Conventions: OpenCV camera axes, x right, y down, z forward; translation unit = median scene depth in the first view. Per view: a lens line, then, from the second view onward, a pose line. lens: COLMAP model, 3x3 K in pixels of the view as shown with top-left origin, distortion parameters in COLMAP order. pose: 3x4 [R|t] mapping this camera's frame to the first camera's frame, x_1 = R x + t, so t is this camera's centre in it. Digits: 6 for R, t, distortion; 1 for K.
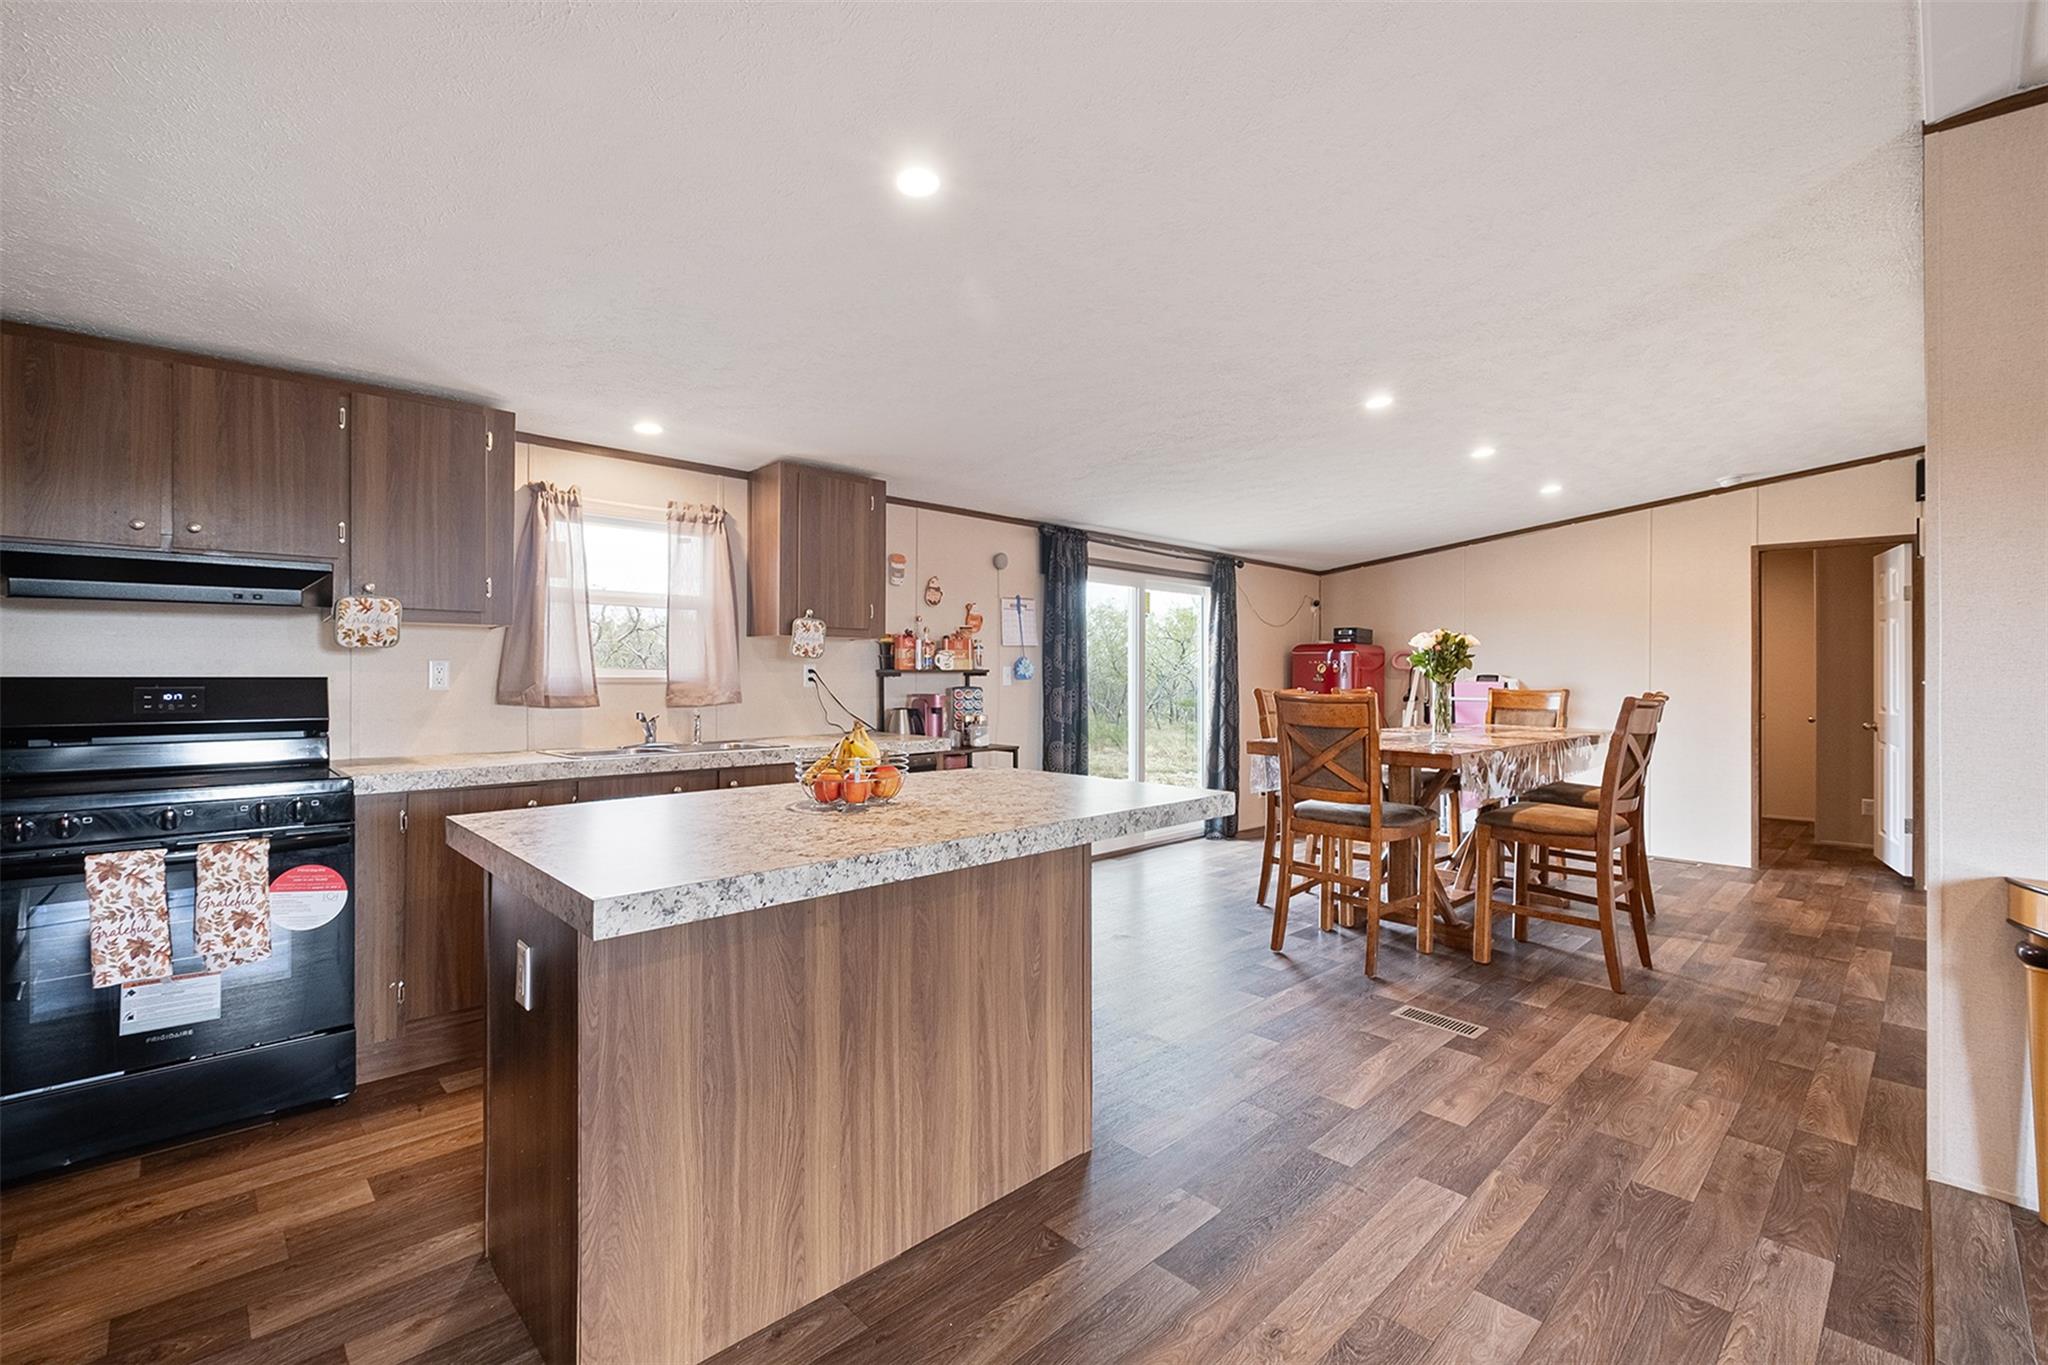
lens RADIAL K [[888.5, 0, 1021.1], [0, 888.5, 674.6], [0, 0, 1]] dist [0.003795, -0.004482]
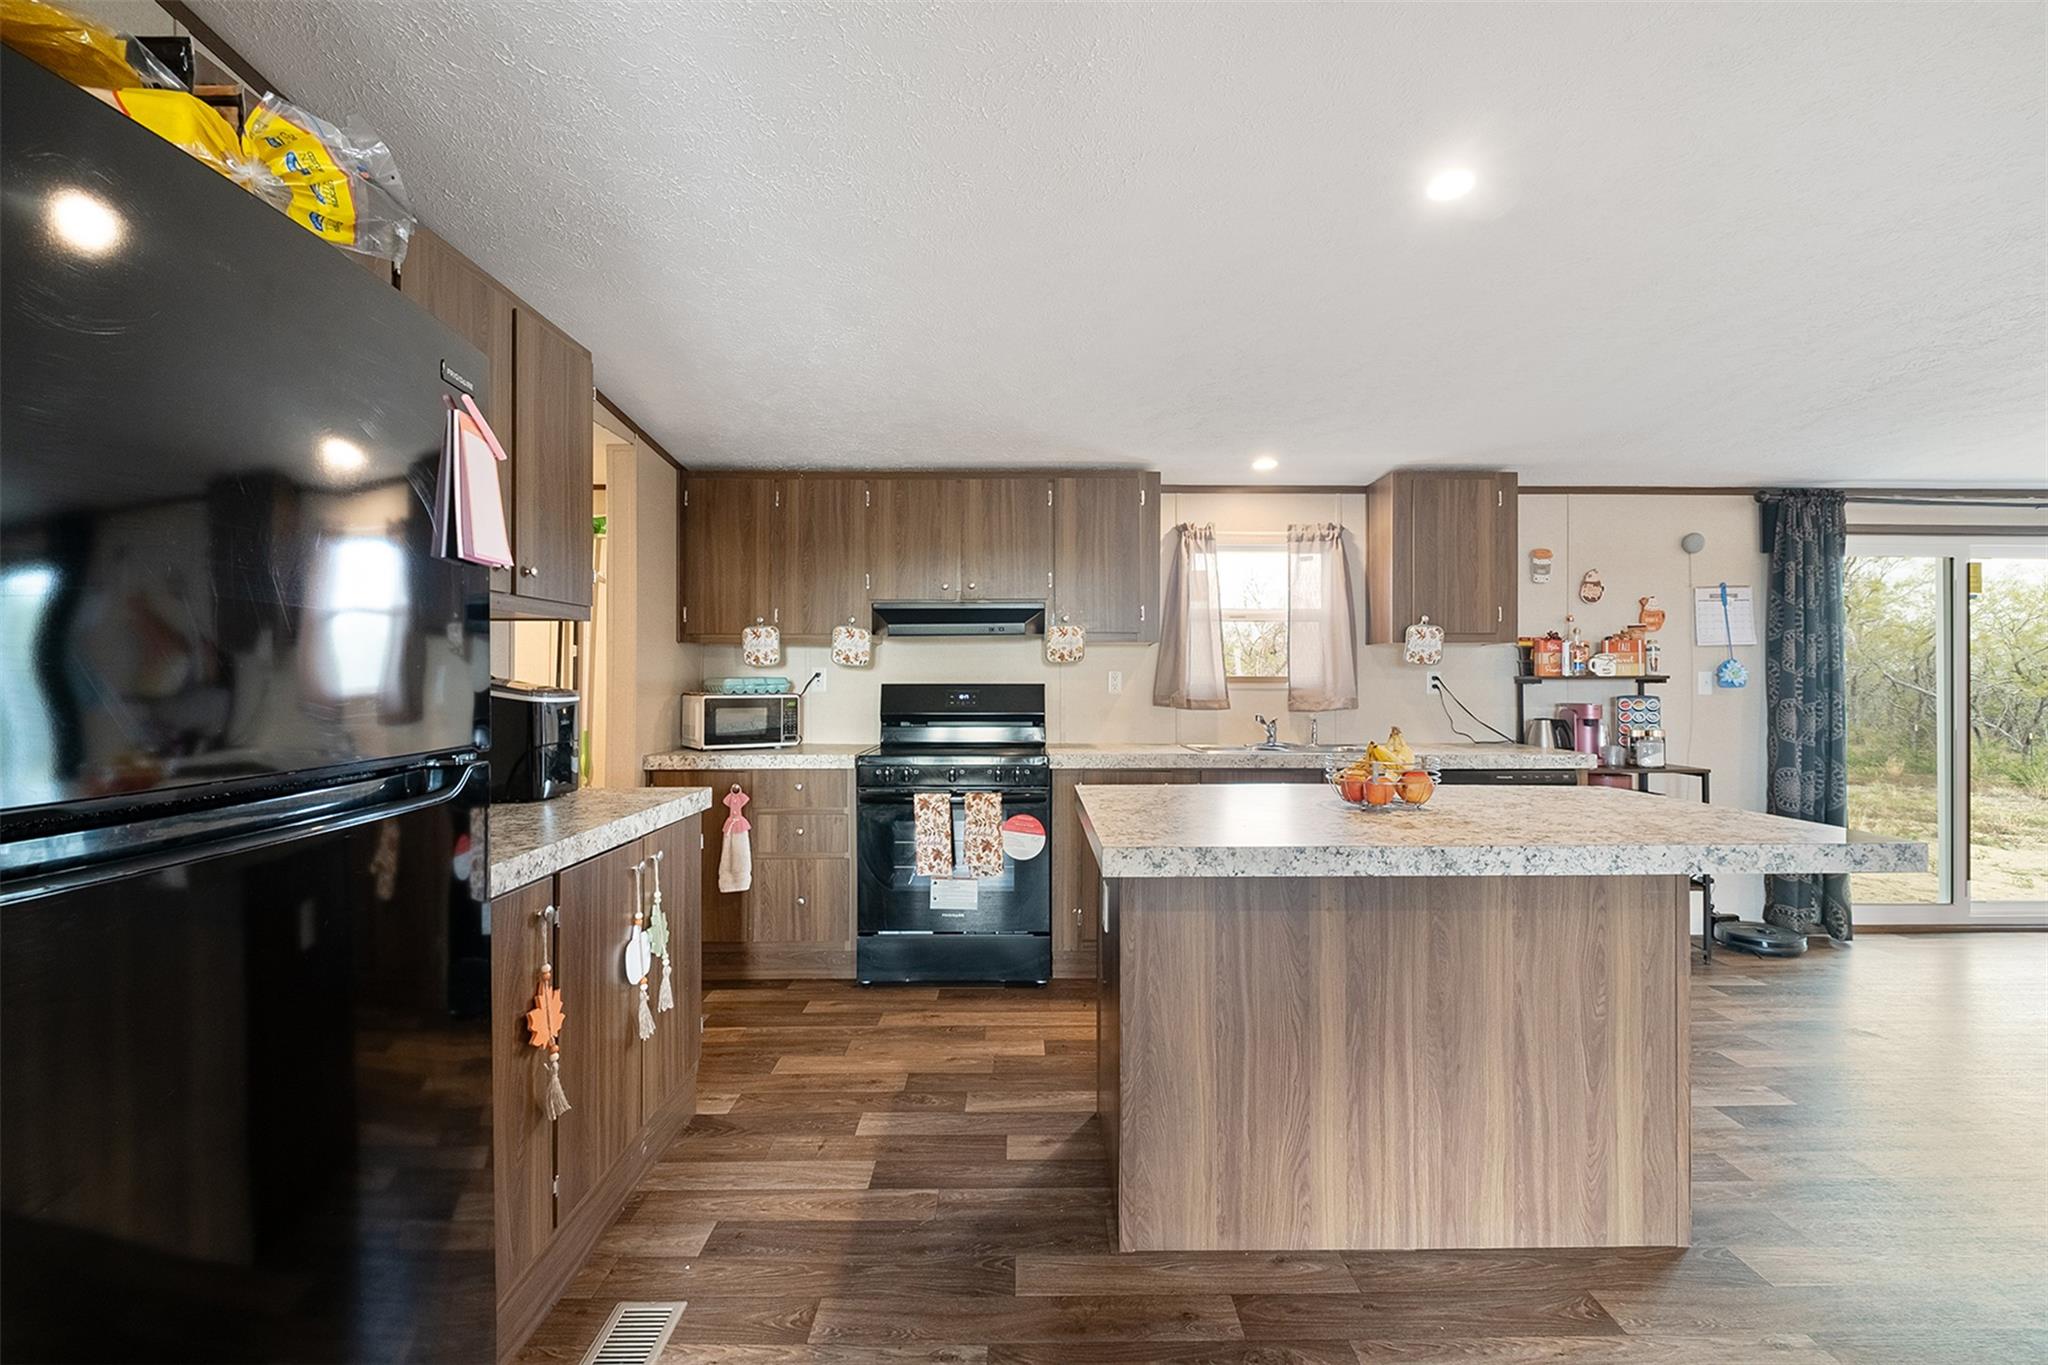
lens RADIAL K [[888.5, 0, 1027.4], [0, 888.5, 677.3], [0, 0, 1]] dist [0.003795, -0.004482]
pose [[0.726711, -0.003779, -0.686933, 0.204623], [0.000922, 0.999989, -0.004526, -0.001350], [0.686943, 0.002656, 0.726706, -0.041603]]
